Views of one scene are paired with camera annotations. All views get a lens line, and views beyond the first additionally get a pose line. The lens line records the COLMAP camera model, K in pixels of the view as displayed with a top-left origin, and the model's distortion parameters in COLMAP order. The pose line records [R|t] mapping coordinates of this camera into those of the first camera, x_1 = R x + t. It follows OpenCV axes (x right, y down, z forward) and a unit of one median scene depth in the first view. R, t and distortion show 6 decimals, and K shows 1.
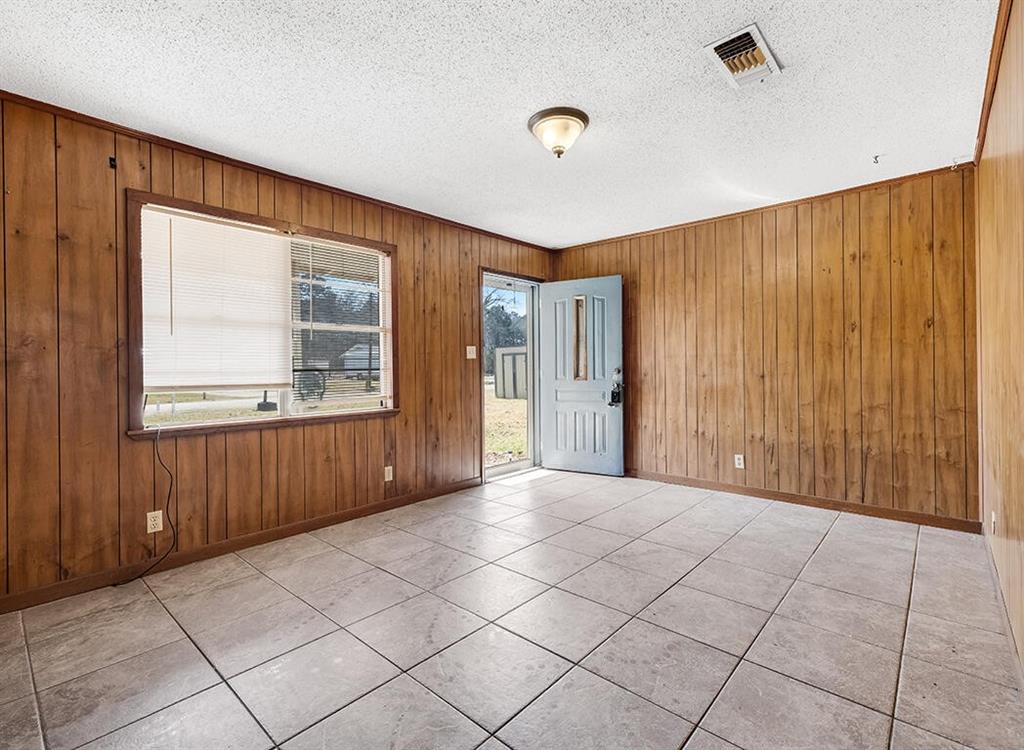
lens RADIAL K [[476.8, 0, 512.5], [0, 476.8, 368.6], [0, 0, 1]] dist [0.002766, 0.000449]
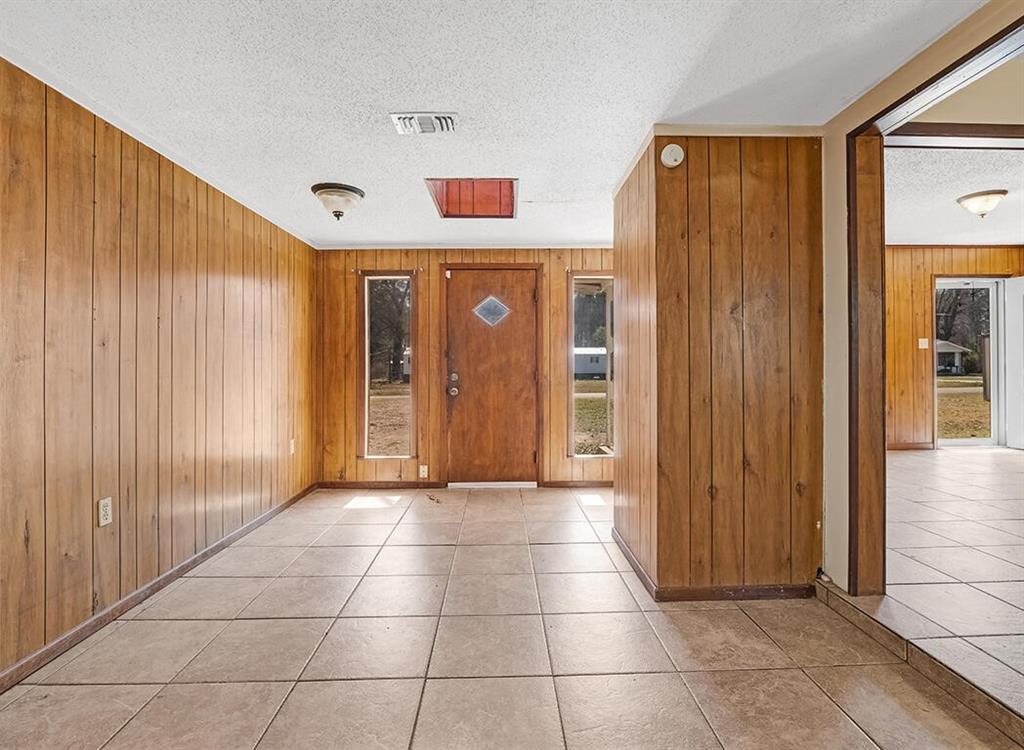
lens RADIAL K [[499.5, 0, 513.6], [0, 499.5, 365.9], [0, 0, 1]] dist [-0.015943, 0.000265]
pose [[0.689705, 0.001814, -0.724089, 0.113310], [-0.004331, 0.999989, -0.001620, 0.032506], [0.724078, 0.004253, 0.689705, -0.695939]]
